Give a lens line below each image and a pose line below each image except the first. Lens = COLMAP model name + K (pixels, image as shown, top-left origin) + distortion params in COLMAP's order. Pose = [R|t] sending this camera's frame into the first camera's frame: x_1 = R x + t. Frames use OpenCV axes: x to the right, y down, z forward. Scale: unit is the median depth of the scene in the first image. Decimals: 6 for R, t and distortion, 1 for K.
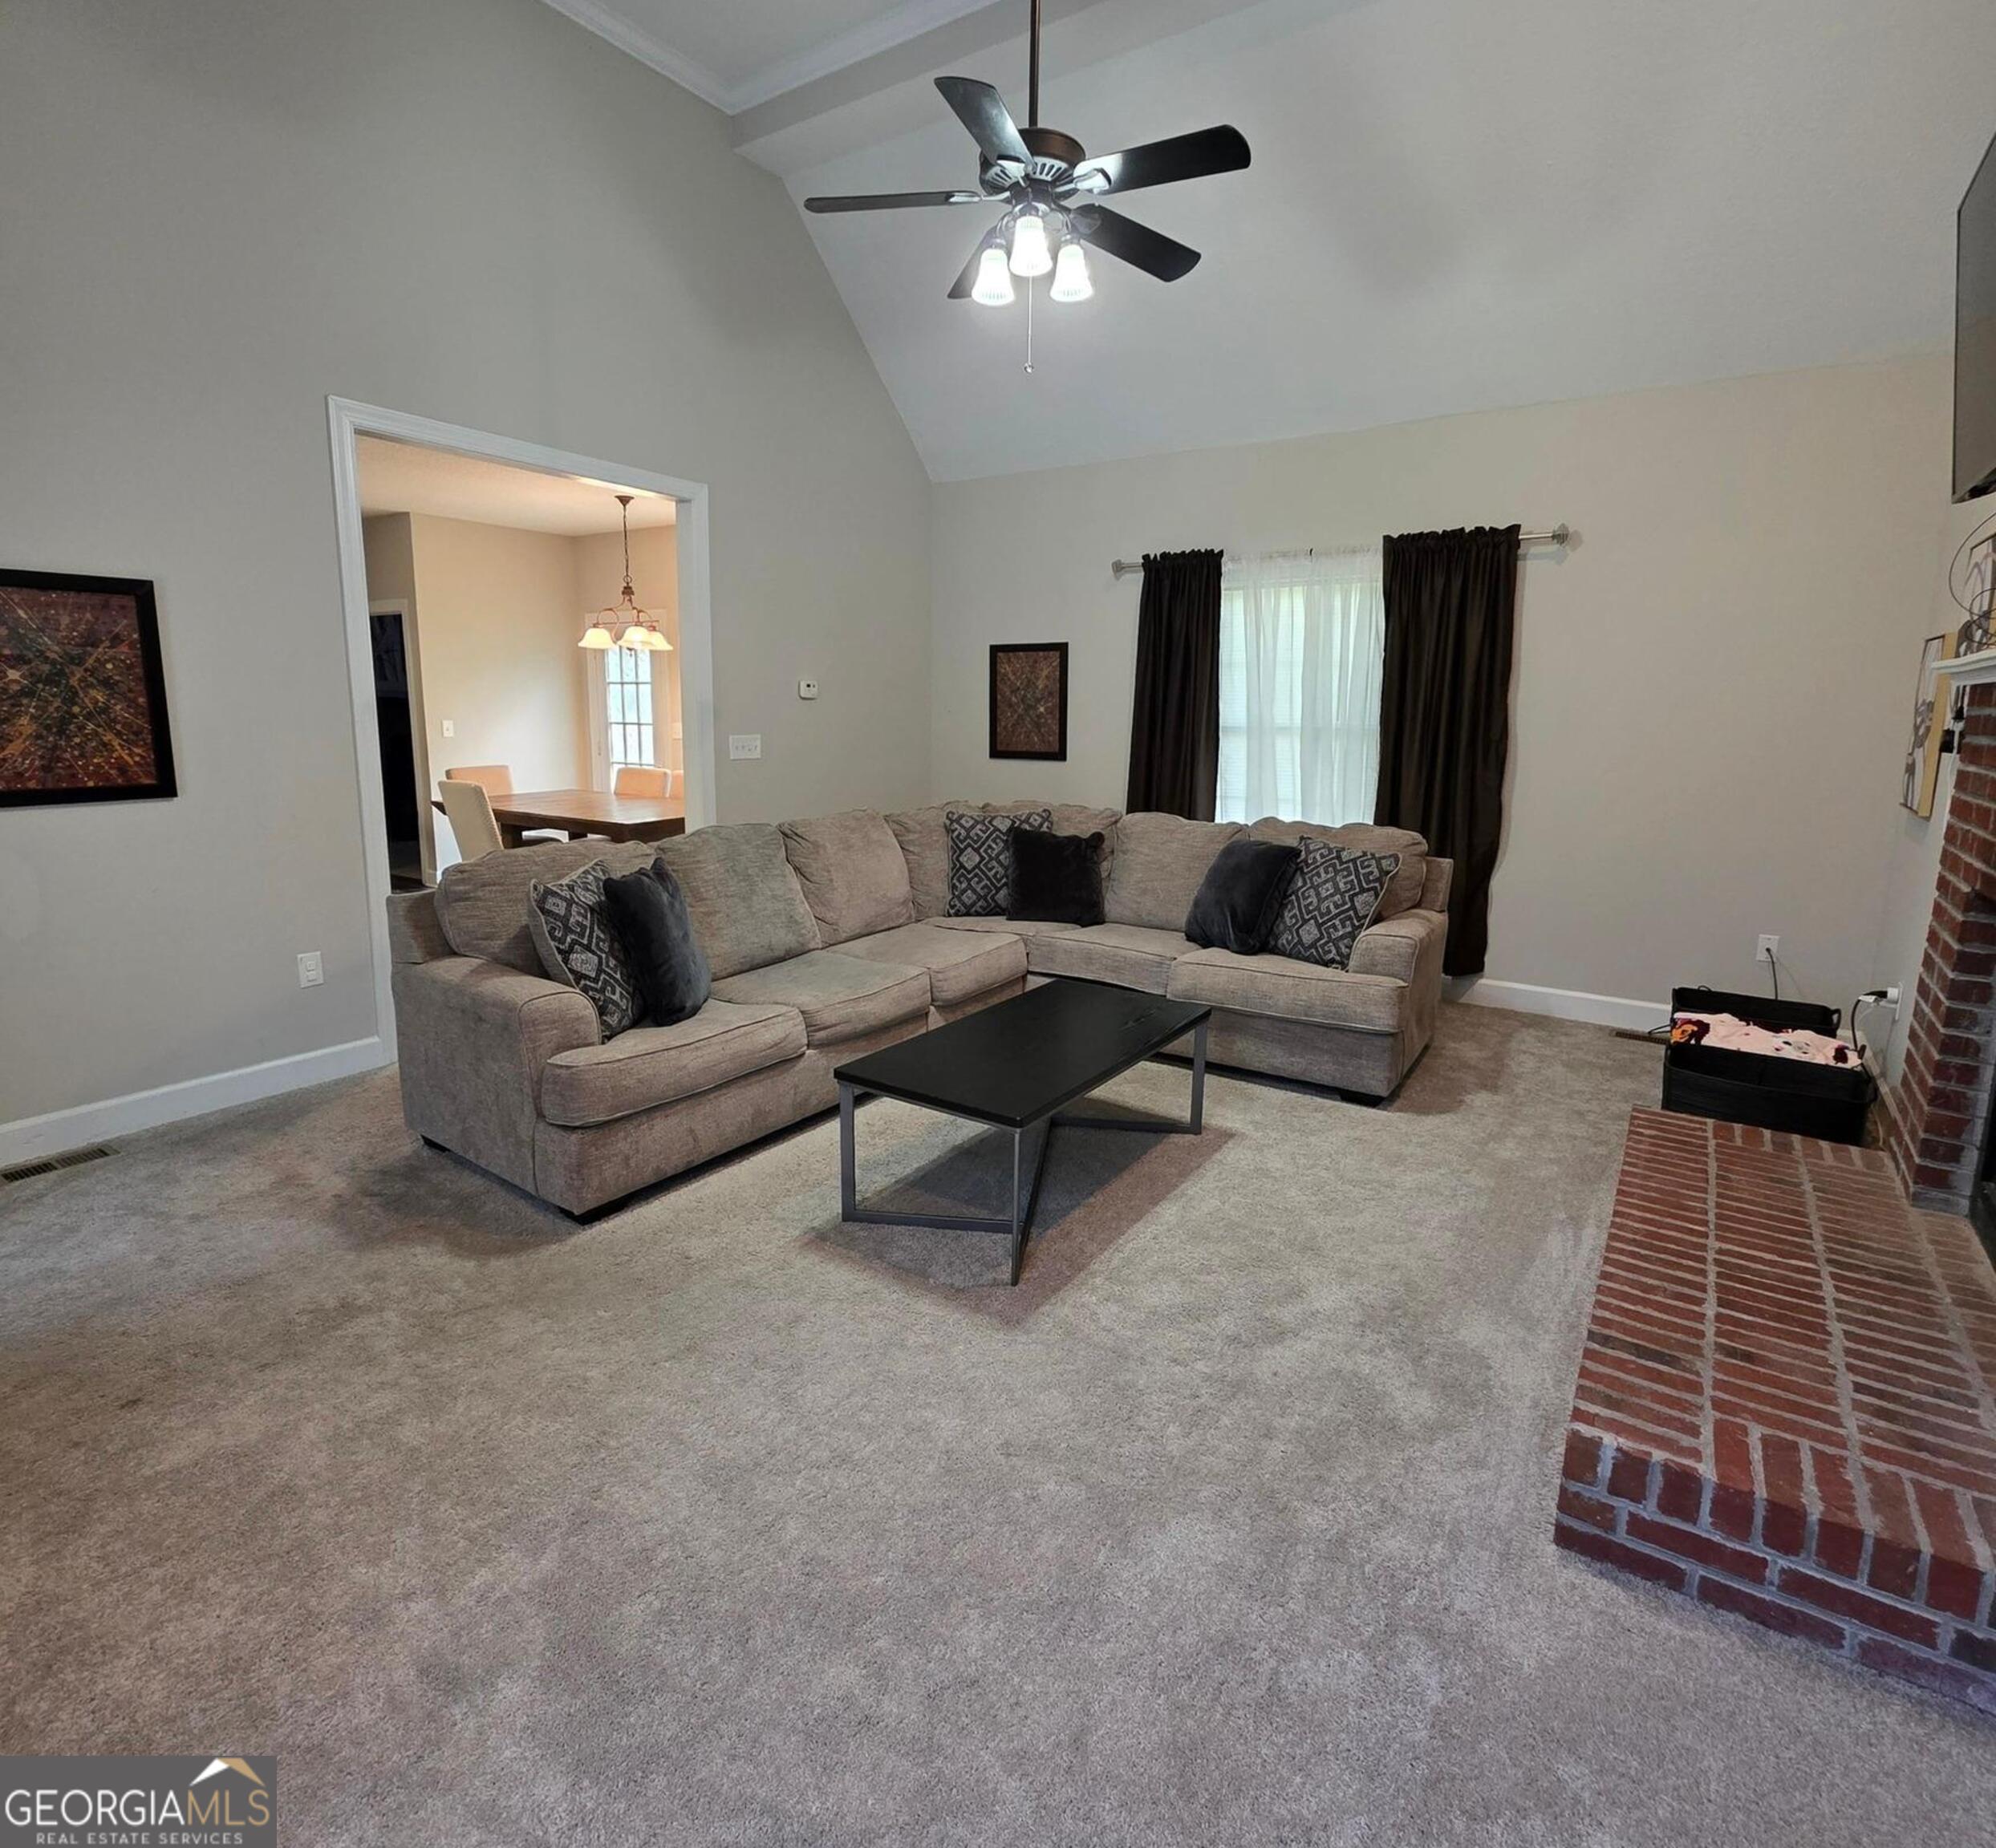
lens RADIAL K [[1068.6, 0, 998.0], [0, 1068.6, 924.0], [0, 0, 1]] dist [0.000070, 0.000094]
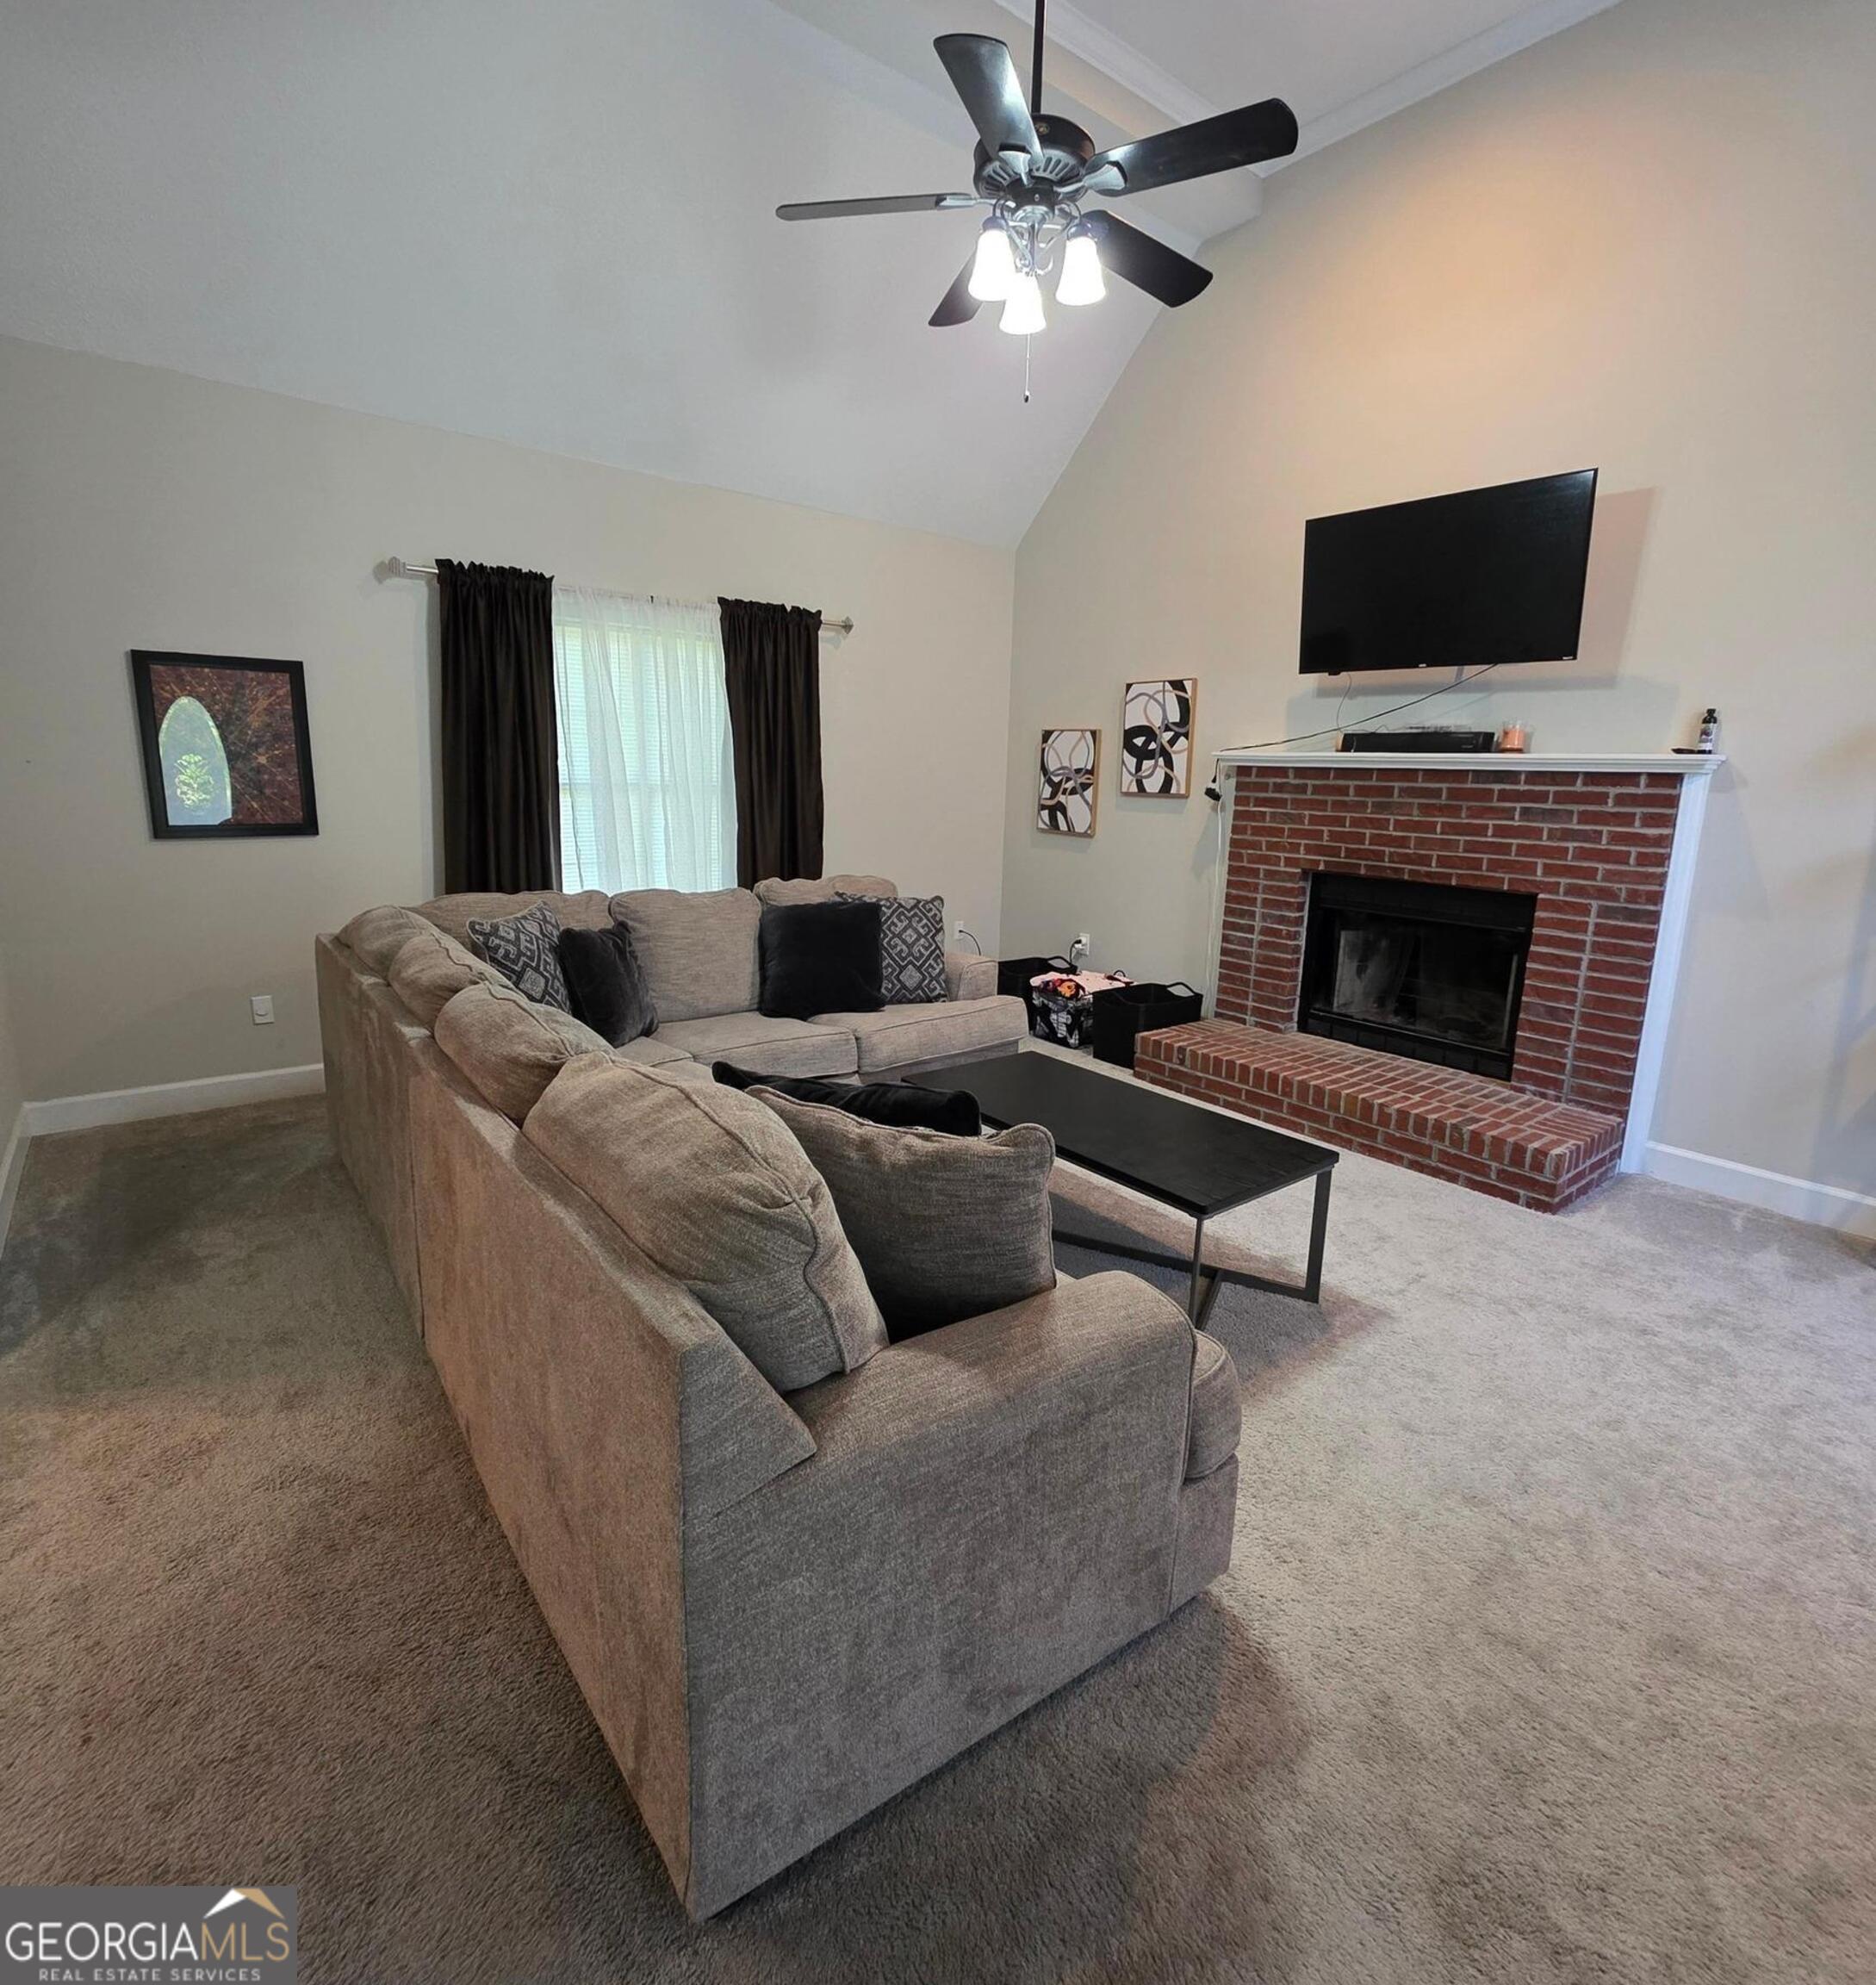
lens RADIAL K [[991.9, 0, 936.3], [0, 991.9, 979.3], [0, 0, 1]] dist [0.002402, 0.000416]
pose [[0.304689, -0.200990, 0.931004, -0.650004], [0.165843, 0.973744, 0.155942, -0.143847], [-0.937902, 0.106887, 0.330022, 0.635091]]
